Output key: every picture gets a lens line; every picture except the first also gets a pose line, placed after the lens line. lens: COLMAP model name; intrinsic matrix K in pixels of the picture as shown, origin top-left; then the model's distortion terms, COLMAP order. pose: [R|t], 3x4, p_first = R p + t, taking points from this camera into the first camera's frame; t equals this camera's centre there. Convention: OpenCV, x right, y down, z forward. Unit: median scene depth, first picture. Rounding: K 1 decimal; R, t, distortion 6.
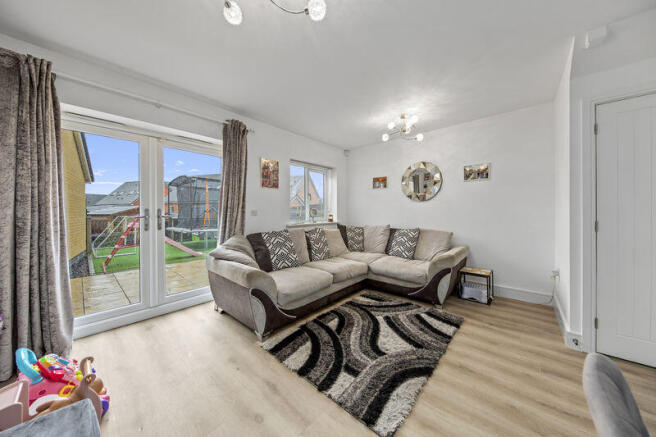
lens RADIAL K [[217.5, 0, 328.8], [0, 217.5, 215.1], [0, 0, 1]] dist [-0.002768, -0.000380]
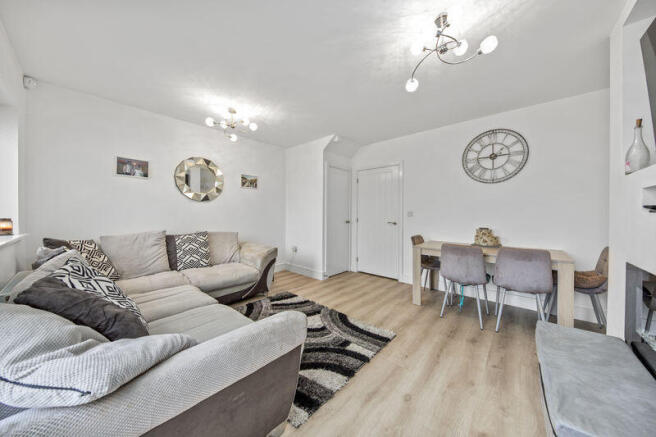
lens RADIAL K [[217.5, 0, 329.8], [0, 217.5, 219.7], [0, 0, 1]] dist [-0.002768, -0.000380]
pose [[-0.003504, -0.023569, 0.999716, -0.779518], [0.006243, 0.999702, 0.023590, -0.009766], [-0.999974, 0.006324, -0.003355, 0.764978]]
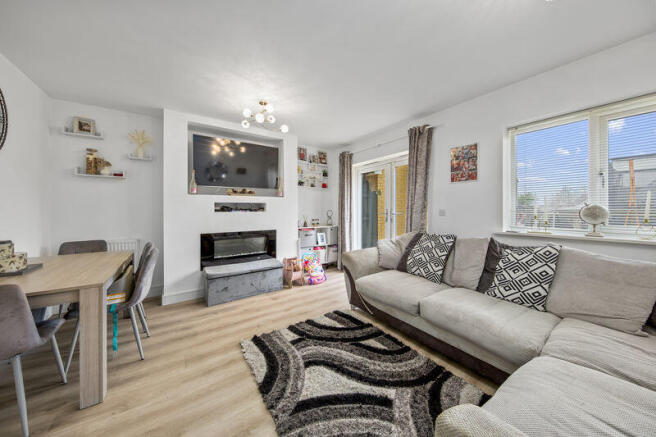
lens RADIAL K [[217.5, 0, 331.3], [0, 217.5, 210.1], [0, 0, 1]] dist [-0.002768, -0.000380]
pose [[-0.236629, 0.005165, -0.971586, 0.895988], [-0.005833, 0.999960, 0.006736, -0.032972], [0.971582, 0.007261, -0.236590, 1.043546]]
